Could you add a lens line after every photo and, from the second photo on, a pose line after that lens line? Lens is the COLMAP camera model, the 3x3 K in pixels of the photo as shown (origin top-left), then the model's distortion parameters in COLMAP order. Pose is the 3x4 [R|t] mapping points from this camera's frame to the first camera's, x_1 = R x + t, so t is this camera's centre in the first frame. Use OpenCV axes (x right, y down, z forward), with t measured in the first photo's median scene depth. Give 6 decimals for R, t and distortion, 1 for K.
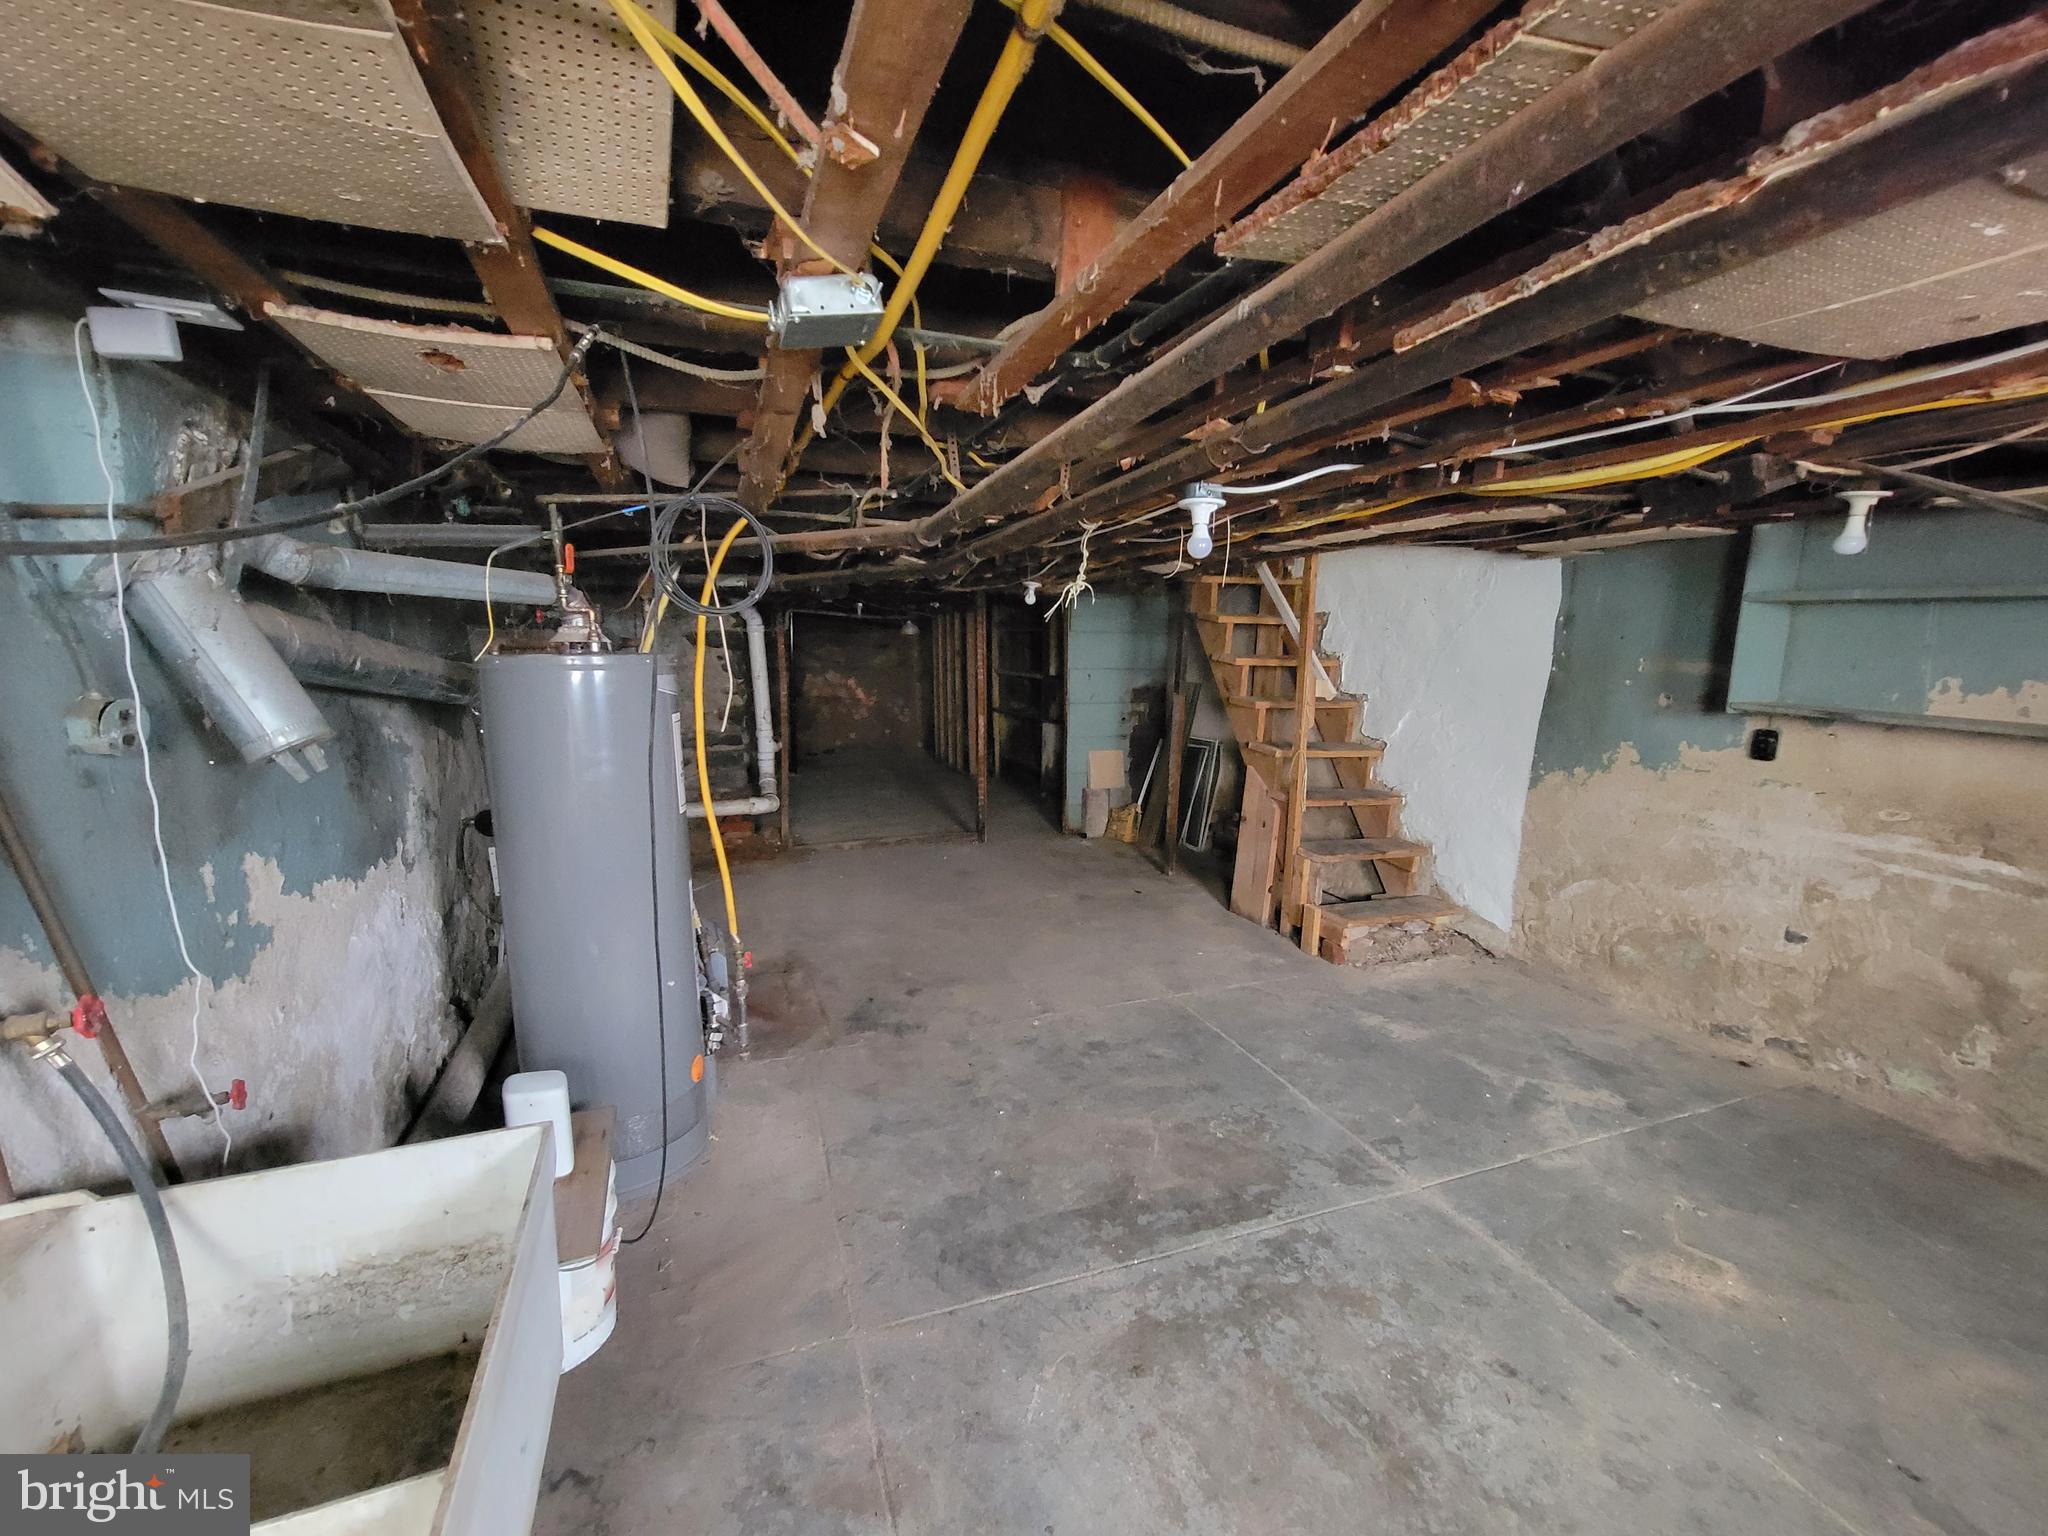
lens RADIAL K [[842.9, 0, 1026.5], [0, 842.9, 777.7], [0, 0, 1]] dist [-0.008609, 0.003661]
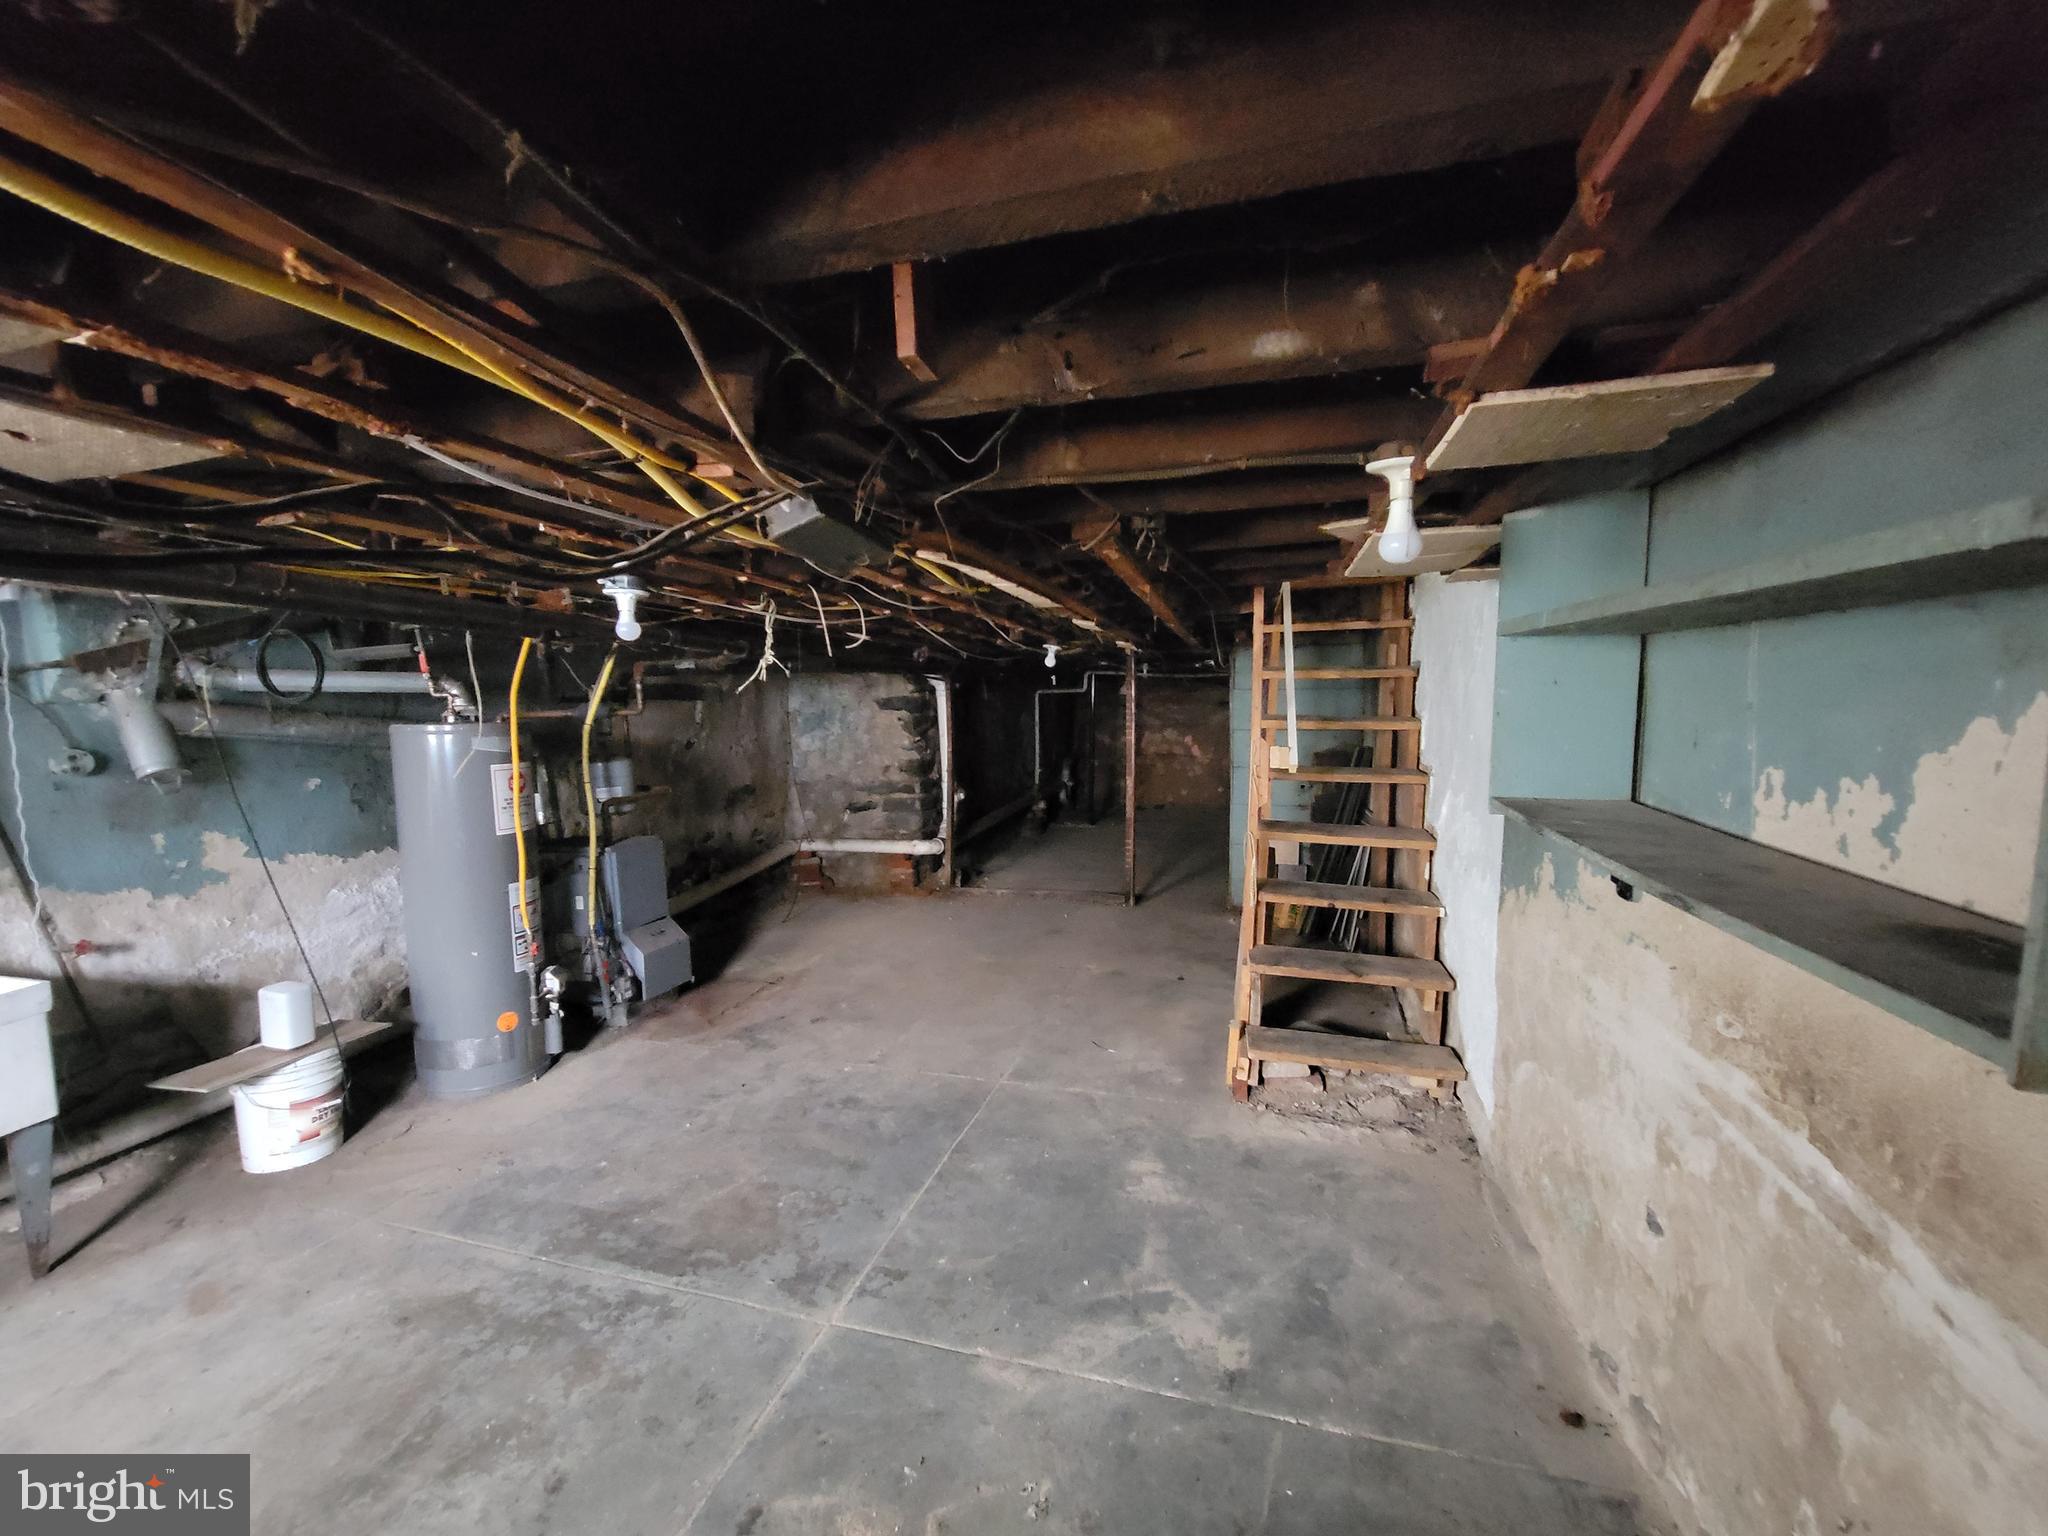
lens RADIAL K [[842.9, 0, 1027.2], [0, 842.9, 779.1], [0, 0, 1]] dist [-0.008609, 0.003661]
pose [[0.813203, 0.040291, -0.580584, 0.937796], [-0.076513, 0.996343, -0.038025, -0.053981], [0.576928, 0.075345, 0.813312, 0.297325]]
